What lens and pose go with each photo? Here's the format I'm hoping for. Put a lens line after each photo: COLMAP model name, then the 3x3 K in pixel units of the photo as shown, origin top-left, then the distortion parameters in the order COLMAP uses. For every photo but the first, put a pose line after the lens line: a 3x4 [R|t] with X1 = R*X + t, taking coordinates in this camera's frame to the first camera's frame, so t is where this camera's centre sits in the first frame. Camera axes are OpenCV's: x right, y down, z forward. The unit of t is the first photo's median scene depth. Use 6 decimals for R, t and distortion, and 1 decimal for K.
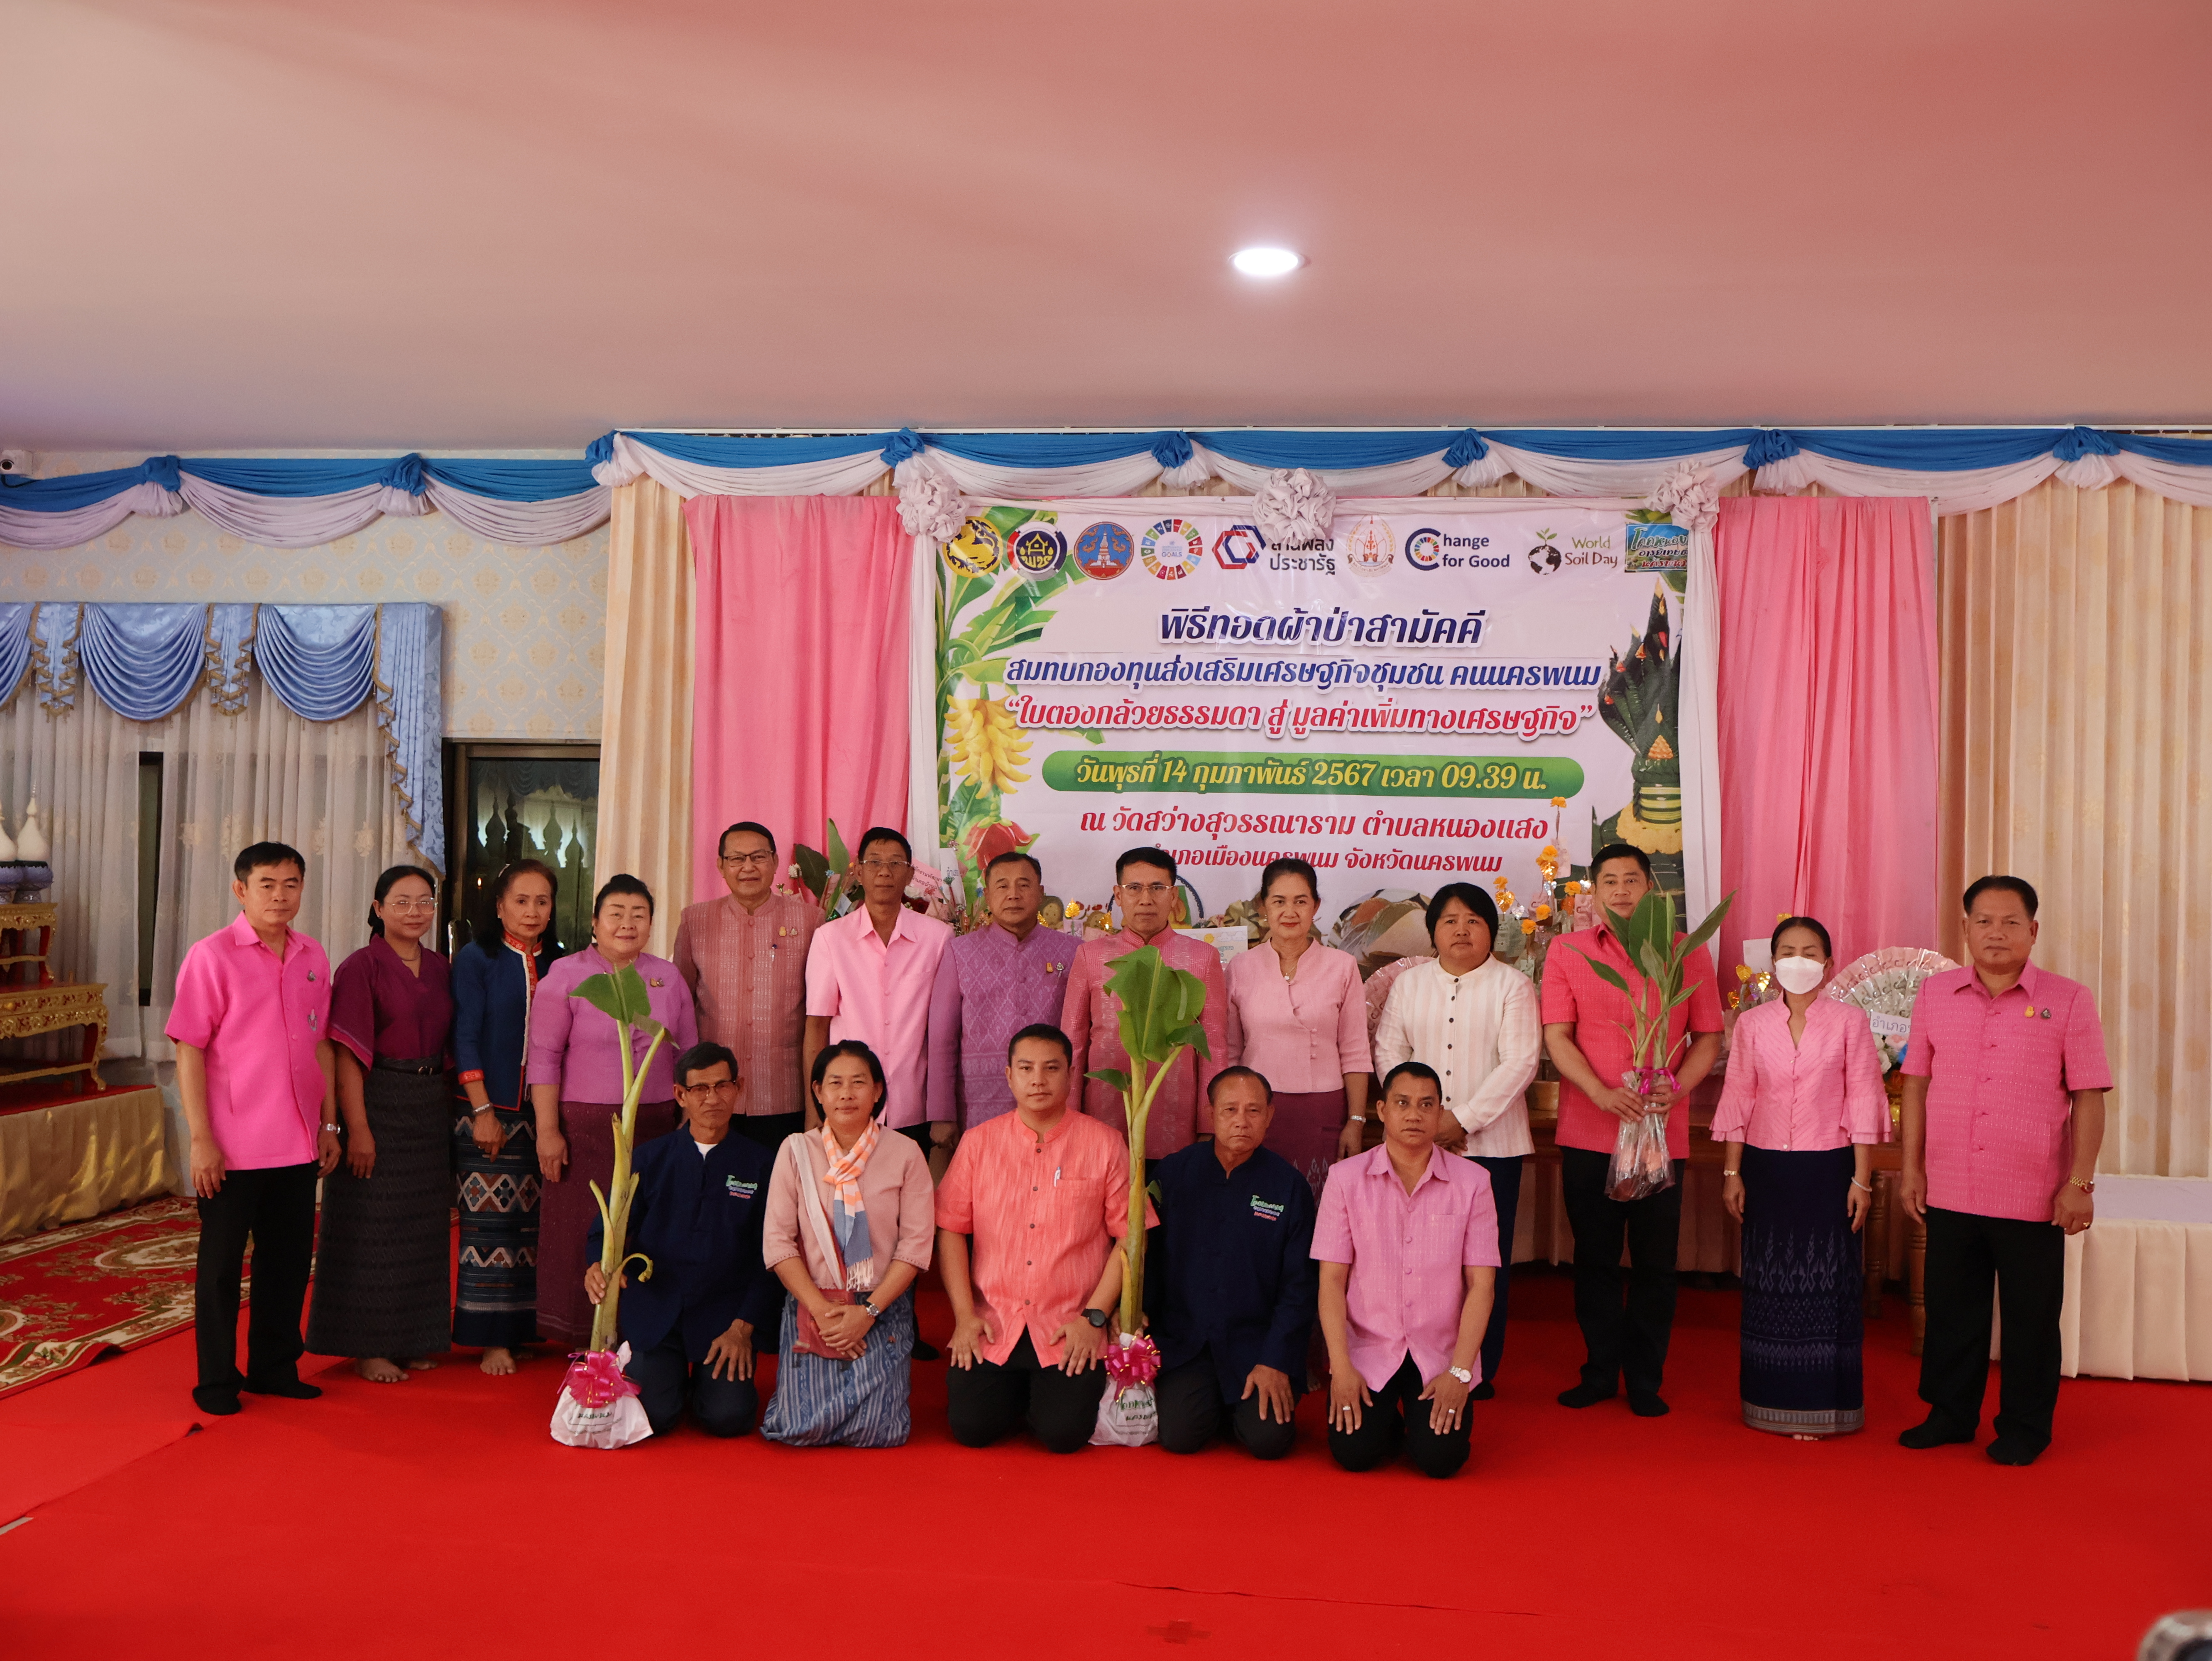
lens RADIAL K [[2122.1, 0, 1088.0], [0, 2122.1, 838.3], [0, 0, 1]] dist [-0.003762, 0.008094]
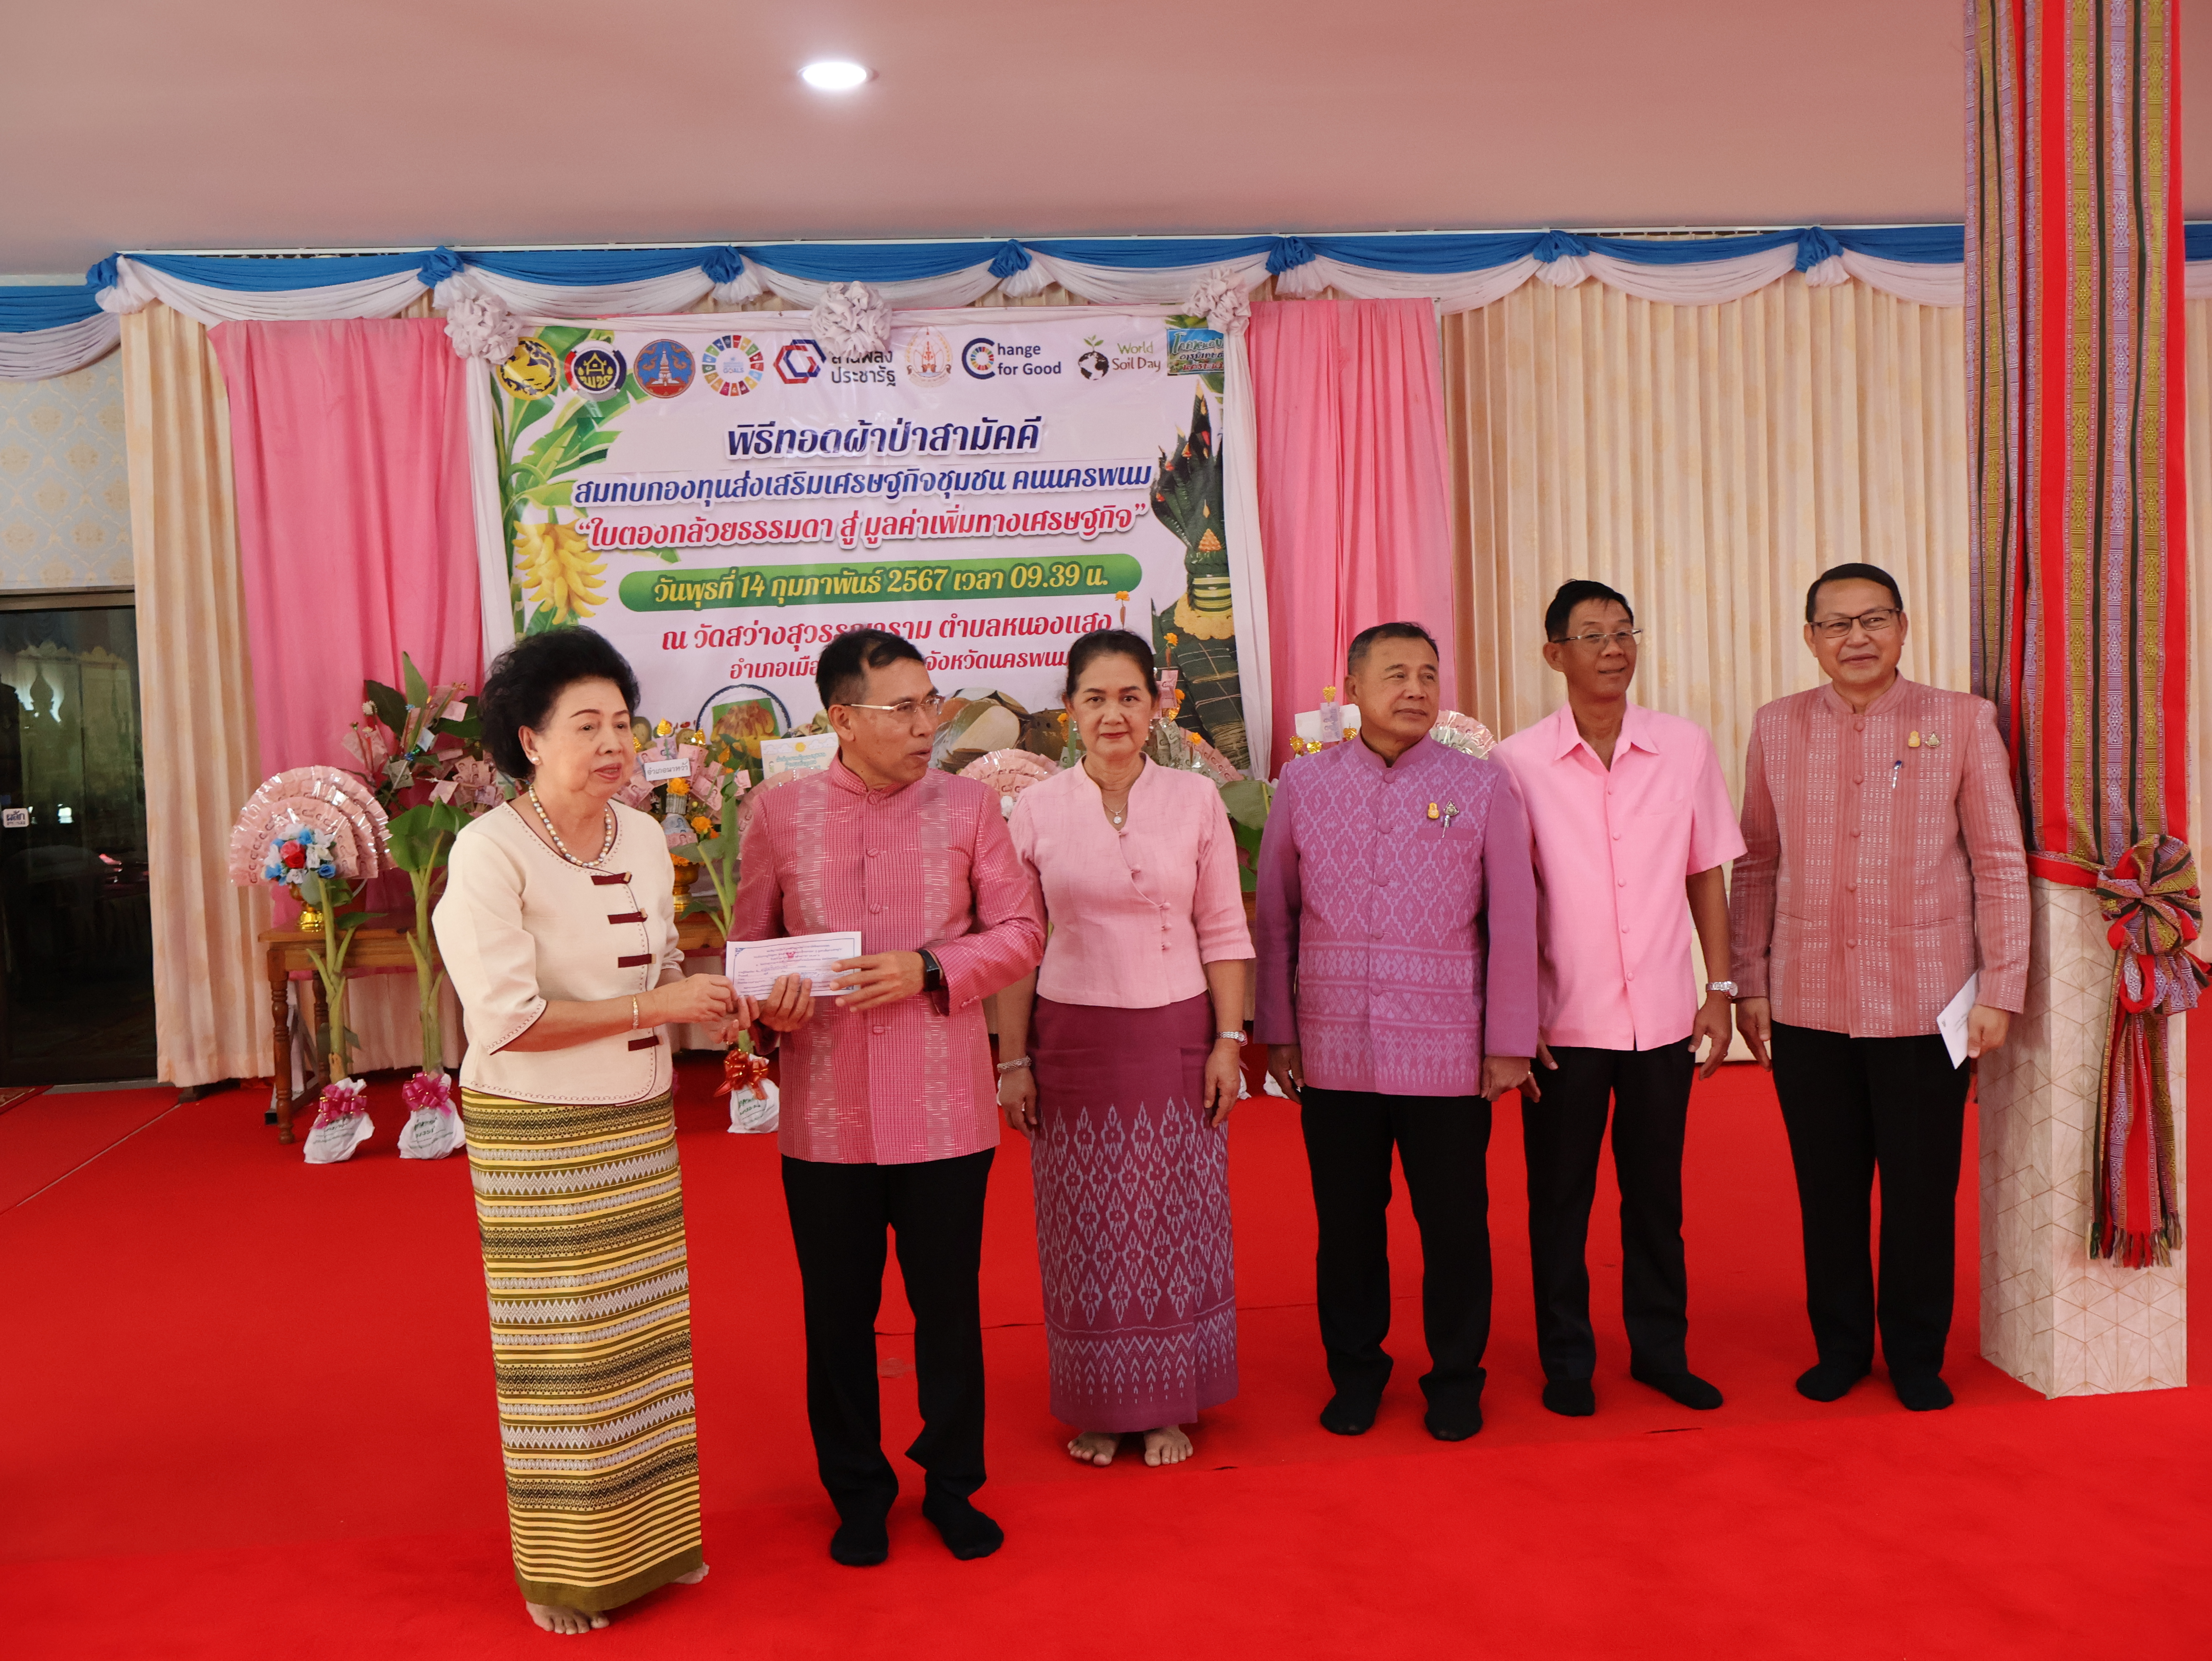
lens RADIAL K [[2122.6, 0, 1095.0], [0, 2122.6, 838.0], [0, 0, 1]] dist [-0.006207, 0.014093]
pose [[0.968676, -0.079202, 0.235357, -0.049359], [0.058803, 0.993977, 0.092472, 0.004124], [-0.241264, -0.075736, 0.967500, -0.035072]]
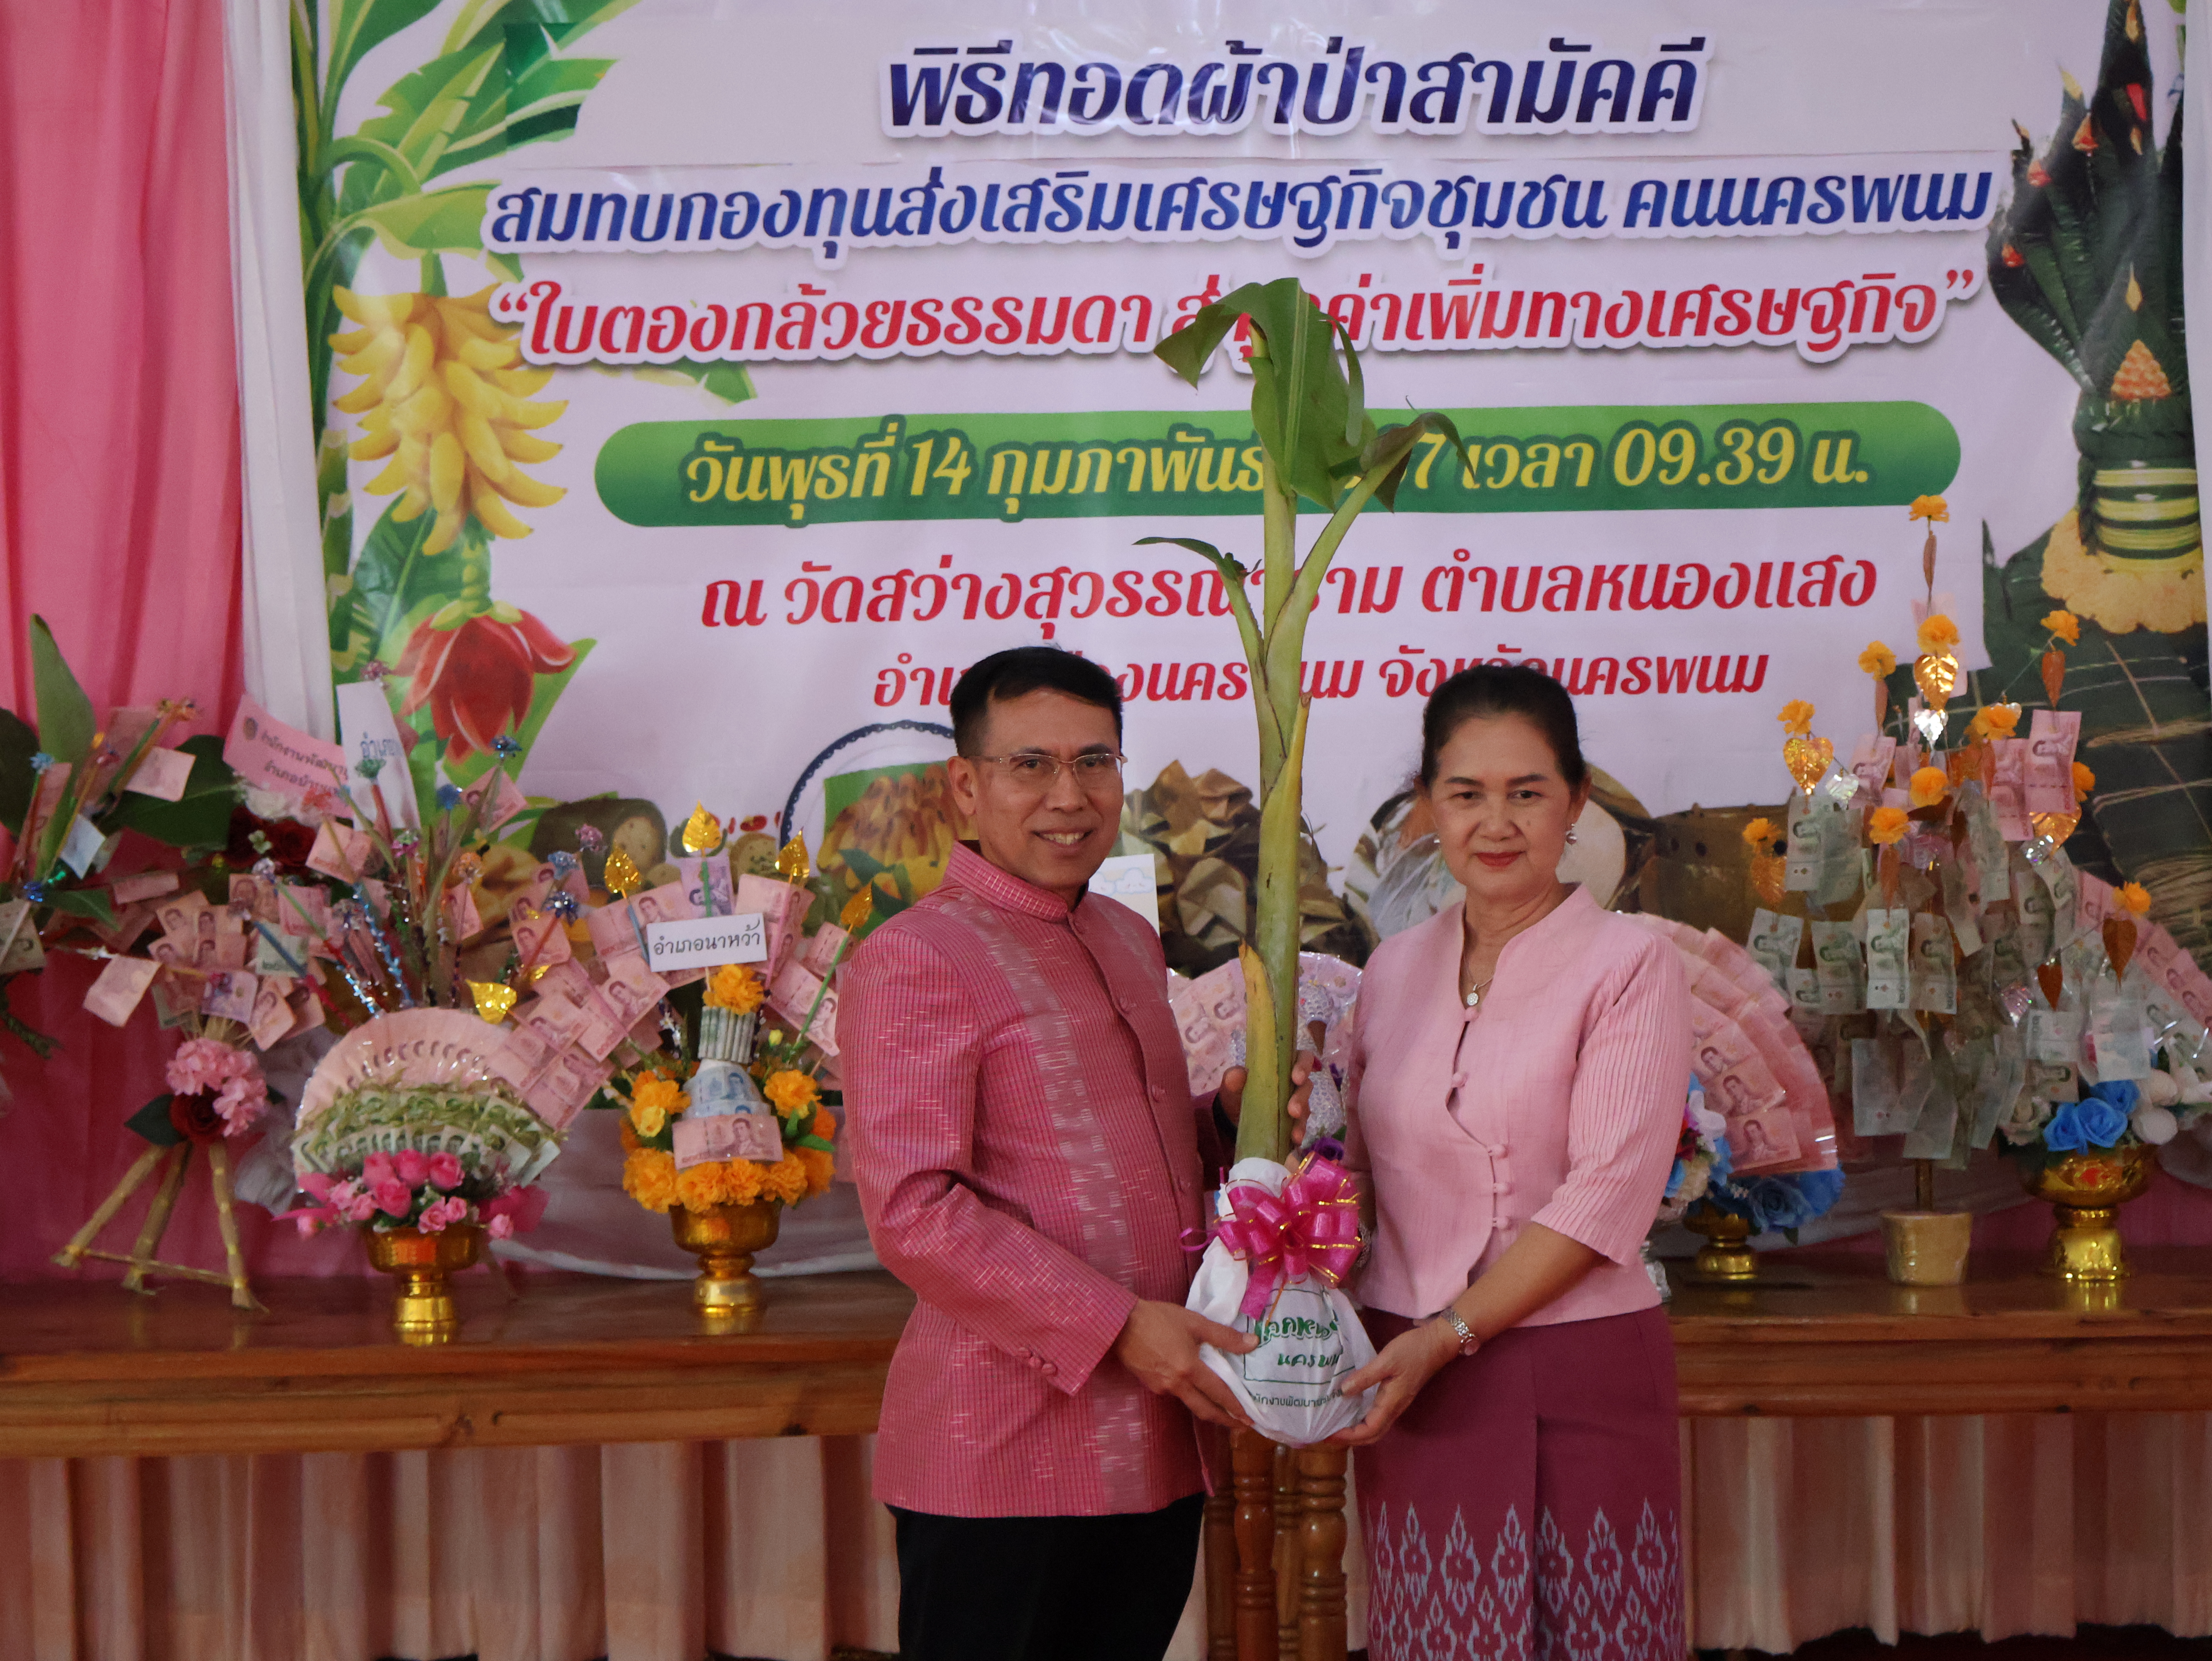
lens RADIAL K [[3842.5, 0, 1095.6], [0, 3842.5, 837.4], [0, 0, 1]] dist [-0.006293, 0.006419]
pose [[0.986989, -0.042510, 0.155069, -0.043365], [0.036714, 0.998523, 0.040051, 0.009332], [-0.156543, -0.033836, 0.987091, 0.296779]]
